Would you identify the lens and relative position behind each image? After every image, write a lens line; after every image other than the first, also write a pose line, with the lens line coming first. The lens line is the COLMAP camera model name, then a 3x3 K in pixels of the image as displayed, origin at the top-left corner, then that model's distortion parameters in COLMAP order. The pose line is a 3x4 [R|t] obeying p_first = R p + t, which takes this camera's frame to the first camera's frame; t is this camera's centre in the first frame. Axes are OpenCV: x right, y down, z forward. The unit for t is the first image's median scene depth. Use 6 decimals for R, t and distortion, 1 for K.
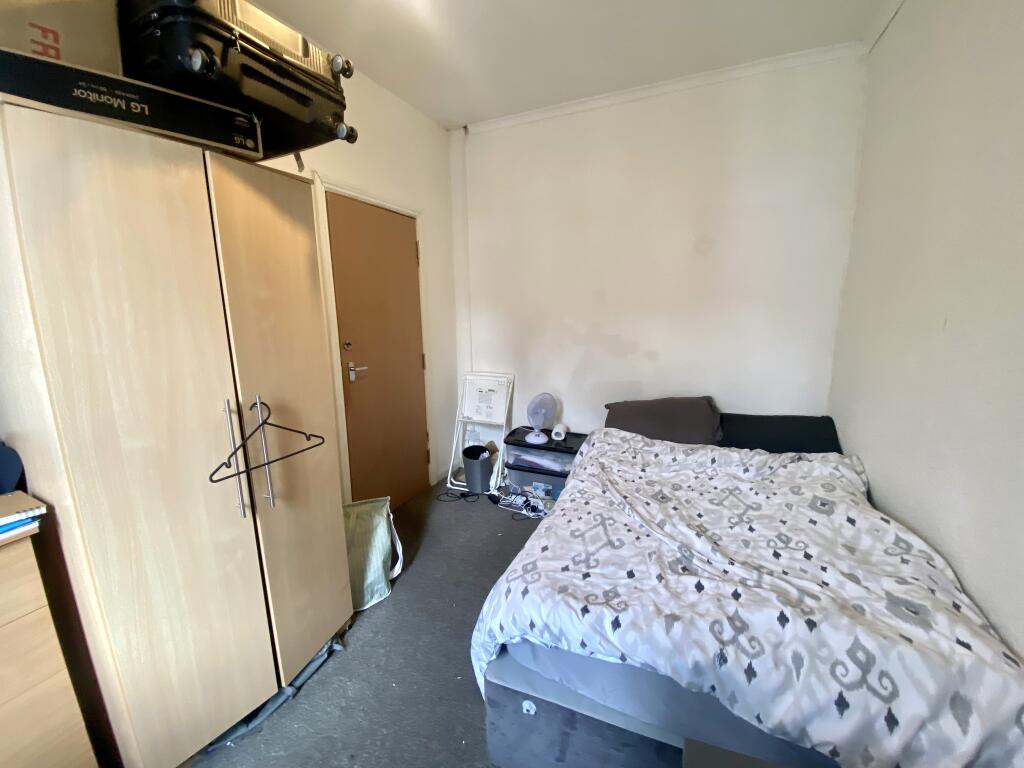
lens RADIAL K [[407.5, 0, 512.4], [0, 407.5, 388.5], [0, 0, 1]] dist [0.001060, -0.012344]
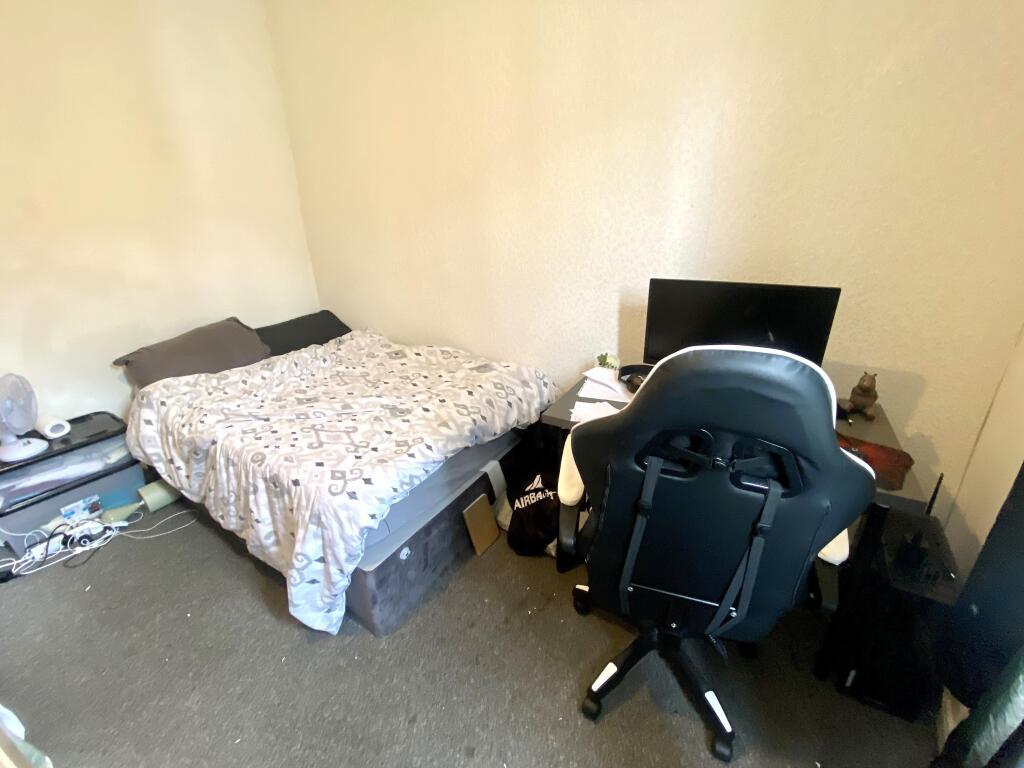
lens RADIAL K [[407.5, 0, 512.4], [0, 407.5, 388.5], [0, 0, 1]] dist [0.001060, -0.012344]
pose [[0.165802, -0.374725, 0.912190, -0.440842], [0.205118, 0.917867, 0.339774, -0.021286], [-0.964591, 0.130771, 0.229047, 0.165923]]
